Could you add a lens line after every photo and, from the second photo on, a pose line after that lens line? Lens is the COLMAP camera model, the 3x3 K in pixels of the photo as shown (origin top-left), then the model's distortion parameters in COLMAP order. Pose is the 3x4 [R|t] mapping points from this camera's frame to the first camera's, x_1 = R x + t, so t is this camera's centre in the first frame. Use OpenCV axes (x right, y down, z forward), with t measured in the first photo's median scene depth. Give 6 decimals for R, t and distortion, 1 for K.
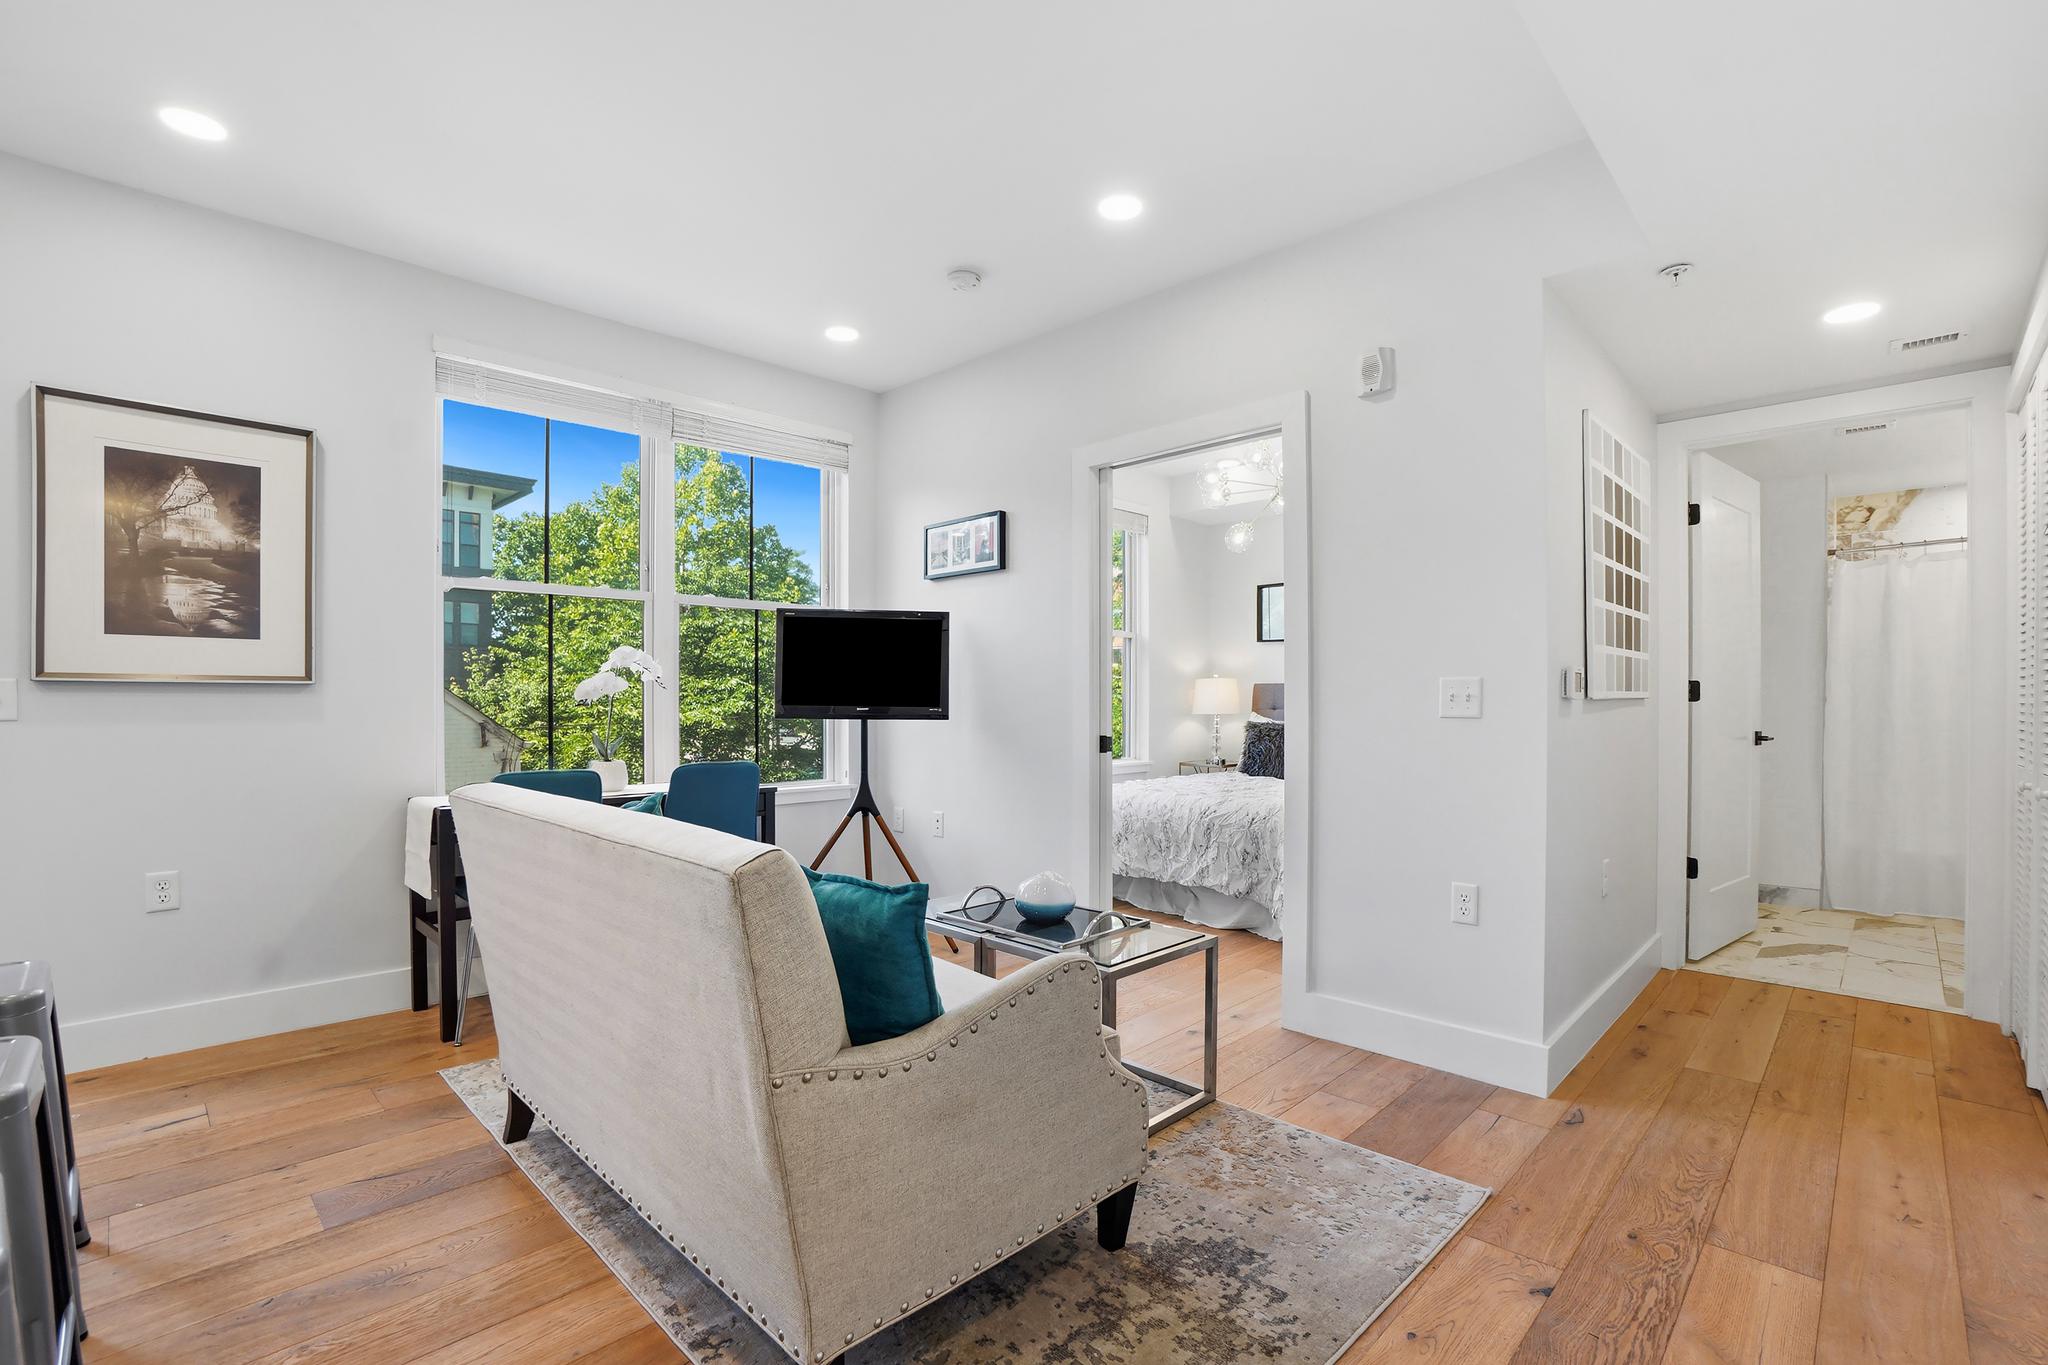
lens RADIAL K [[927.2, 0, 1051.9], [0, 927.2, 711.8], [0, 0, 1]] dist [-0.057458, 0.020478]
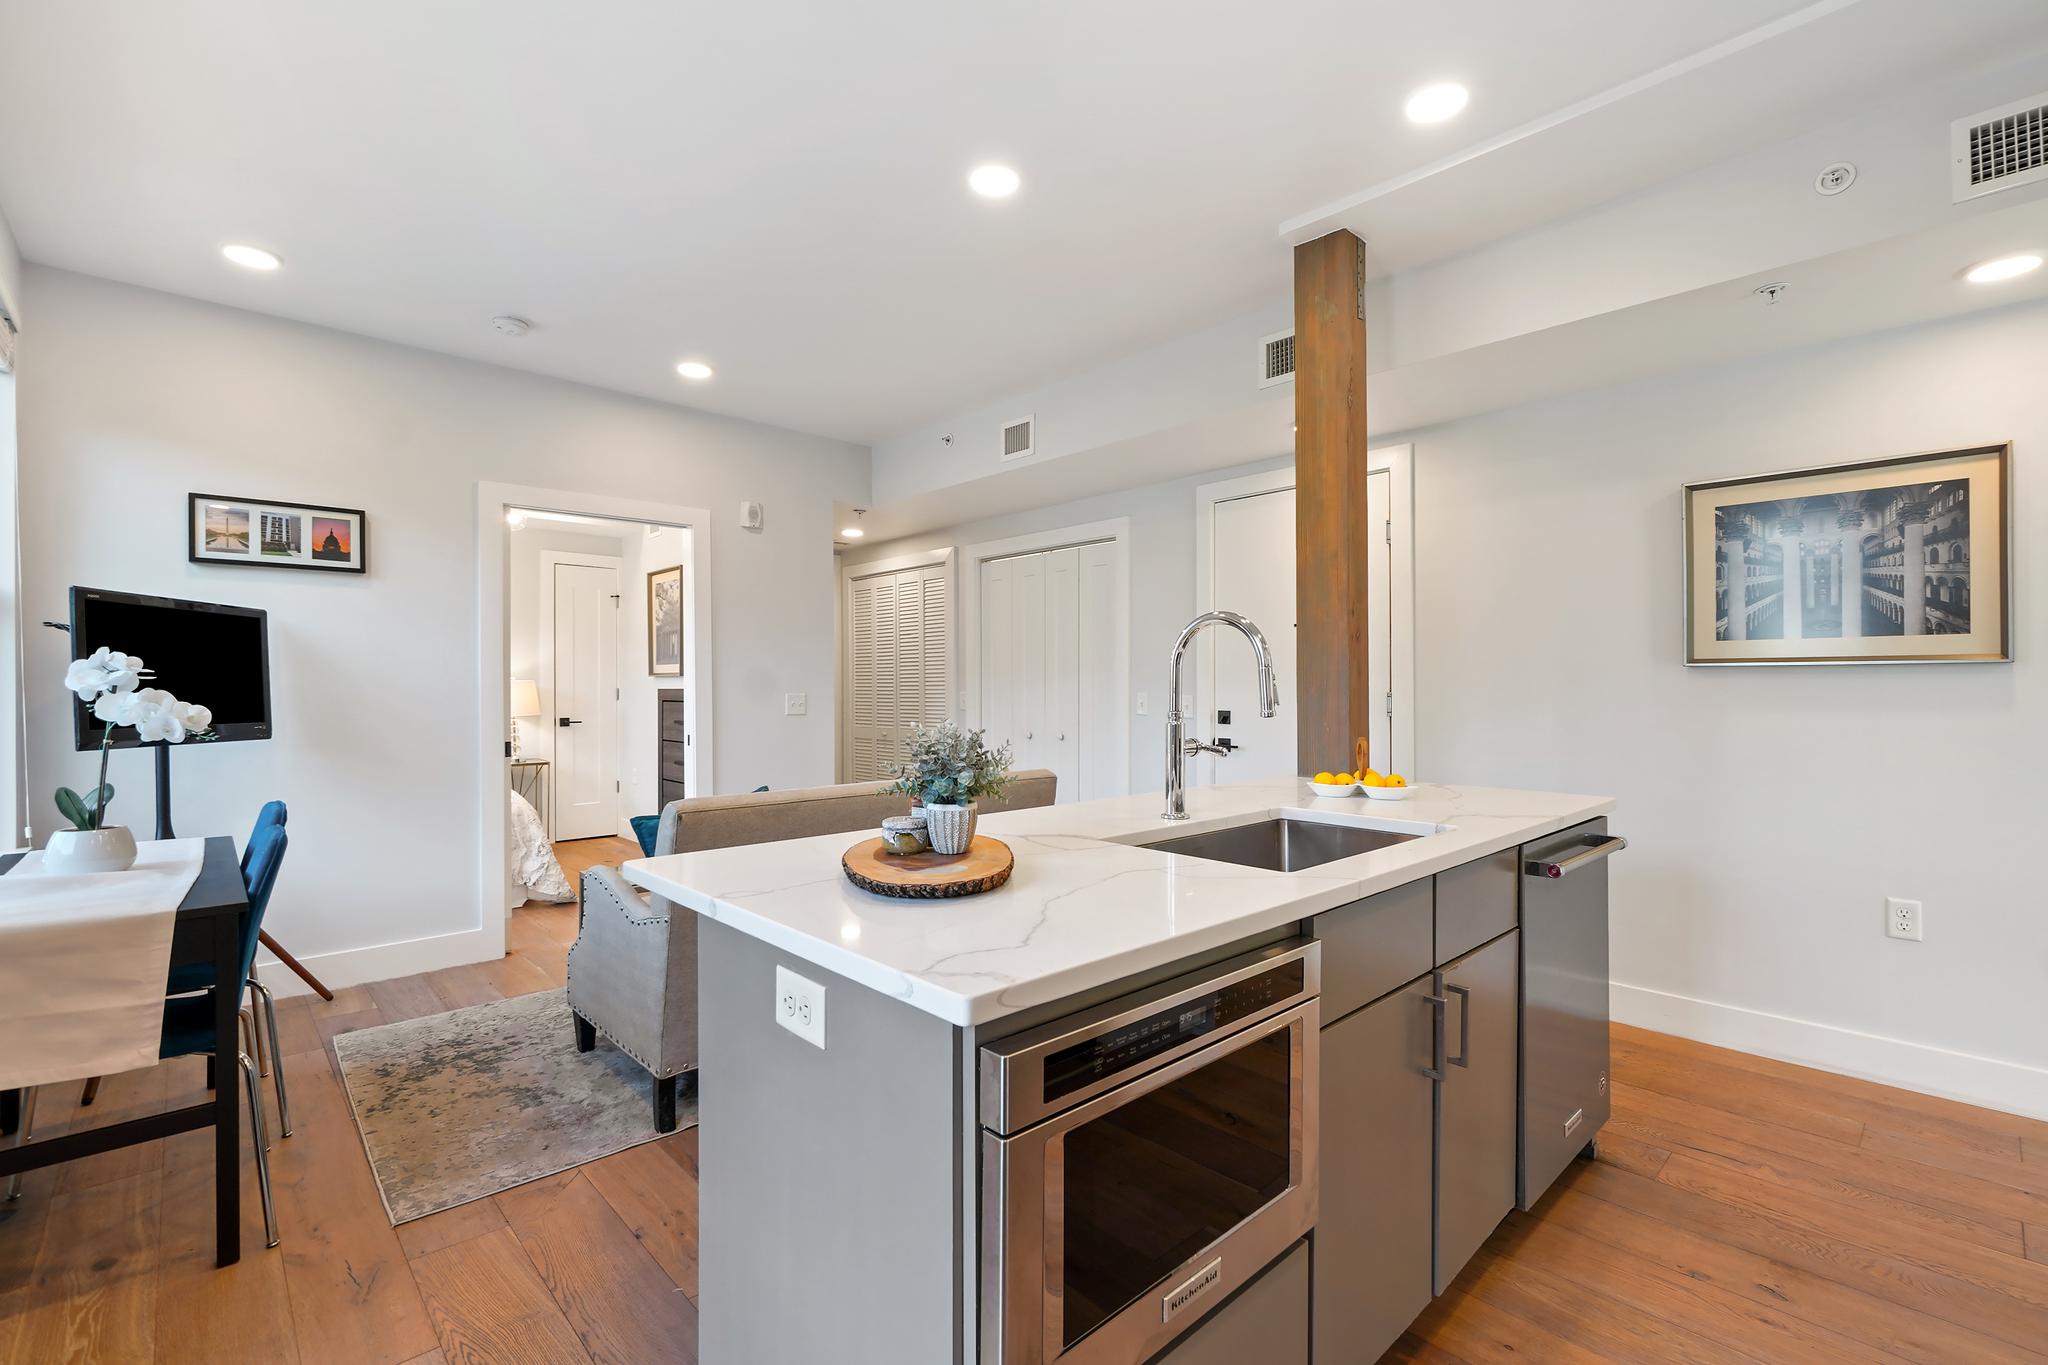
lens RADIAL K [[892.3, 0, 1046.4], [0, 892.3, 688.3], [0, 0, 1]] dist [-0.002879, -0.003538]
pose [[0.044877, -0.002738, 0.998989, -1.295531], [0.012201, 0.999923, 0.002192, -0.043804], [-0.998918, 0.012090, 0.044907, 0.389546]]
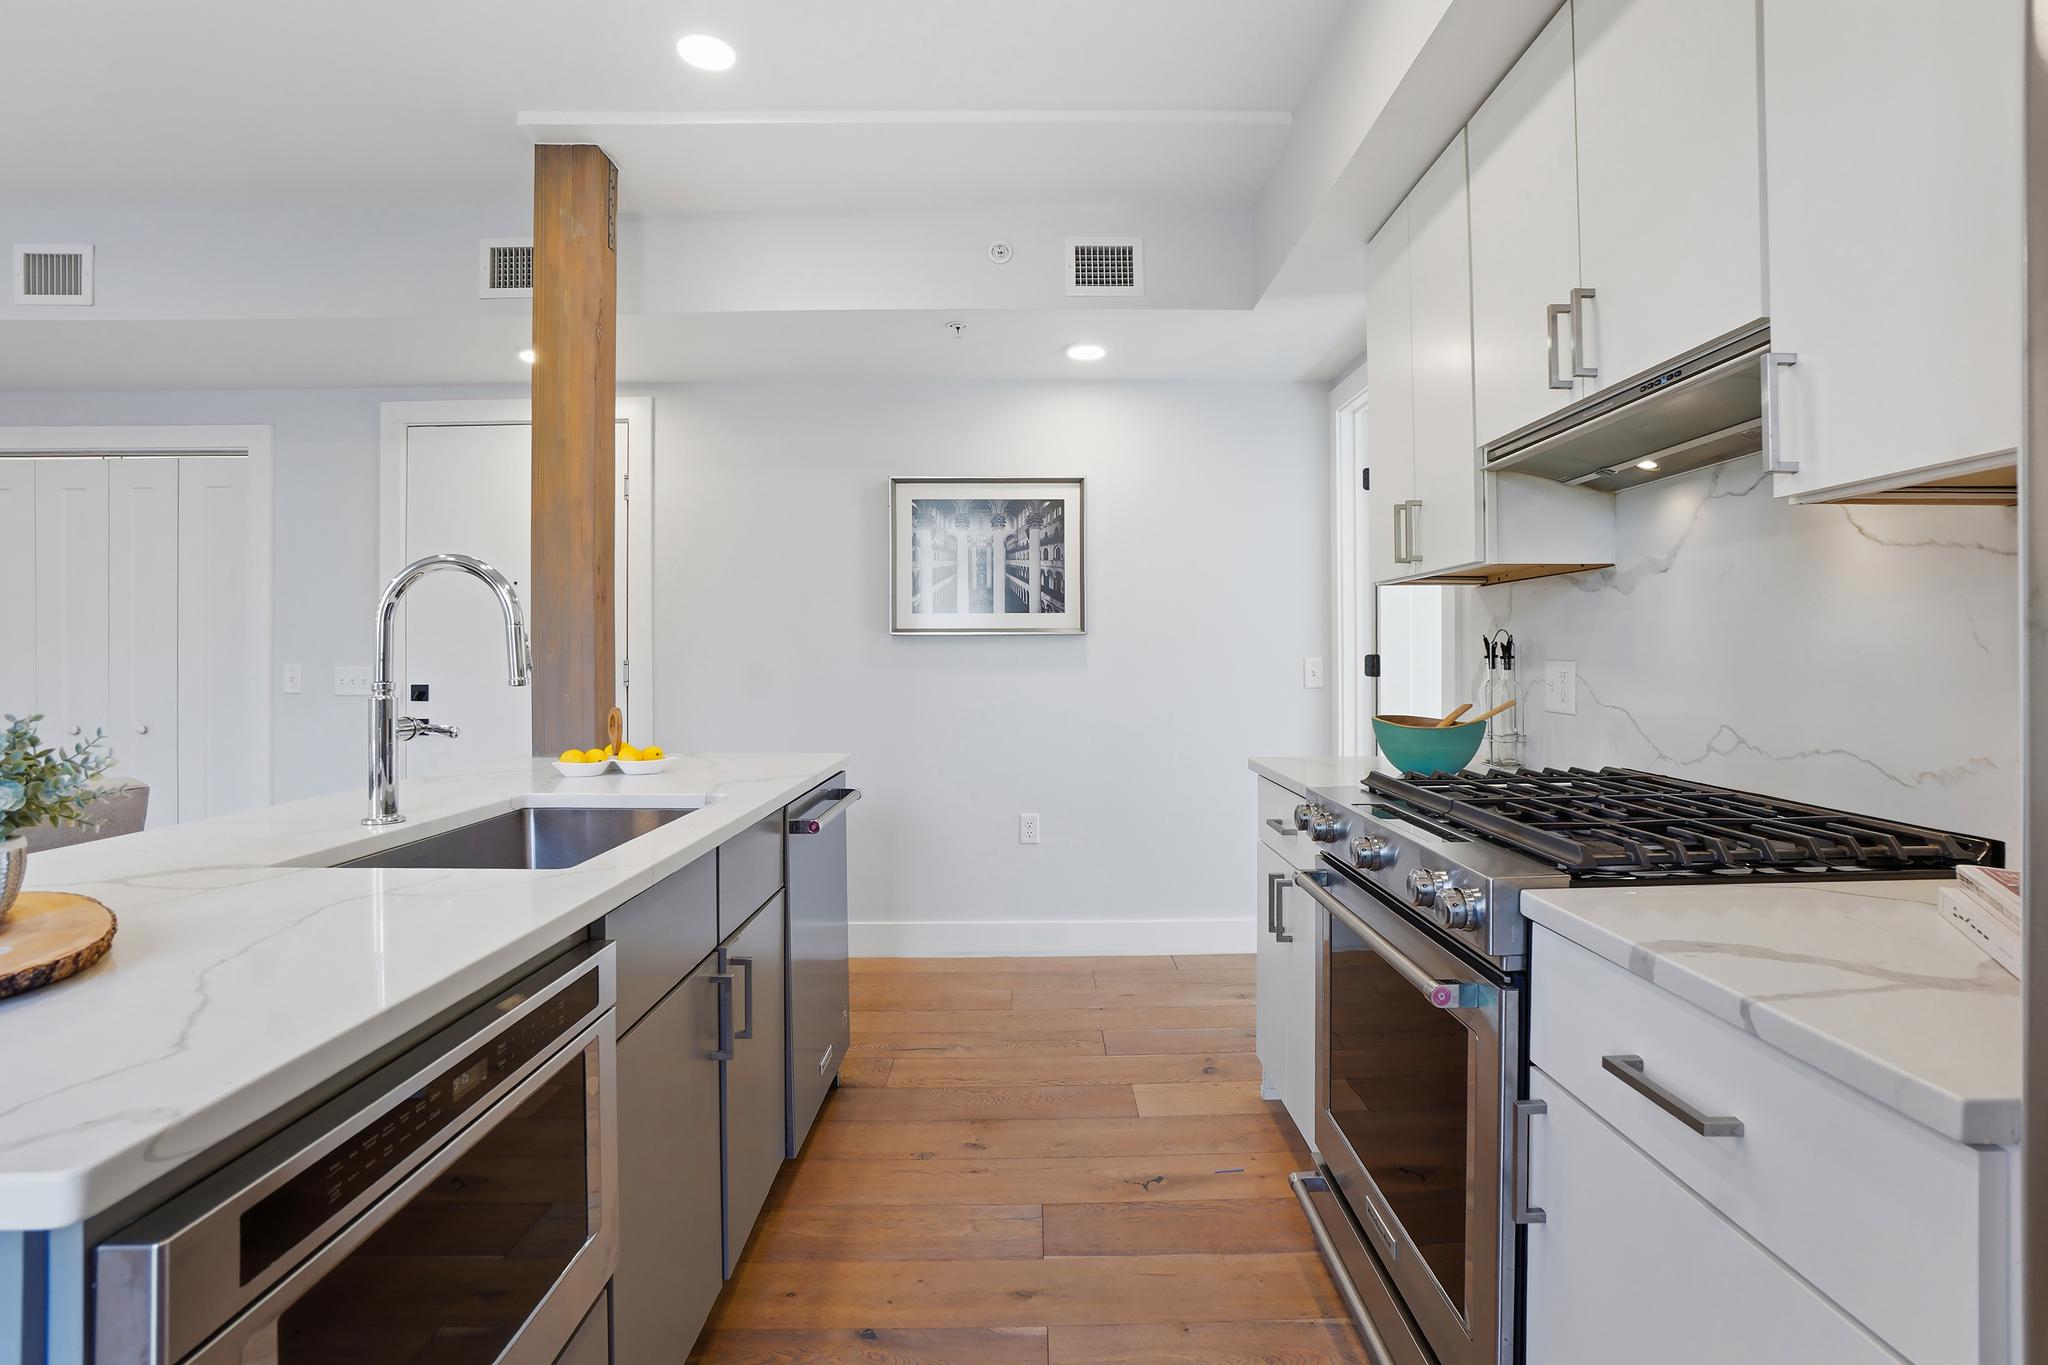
lens RADIAL K [[927.2, 0, 1045.1], [0, 927.2, 653.6], [0, 0, 1]] dist [-0.057458, 0.020478]
pose [[-0.699544, 0.003964, 0.714579, -1.255595], [0.012640, 0.999897, 0.006828, -0.038951], [-0.714478, 0.013809, -0.699521, 0.412674]]
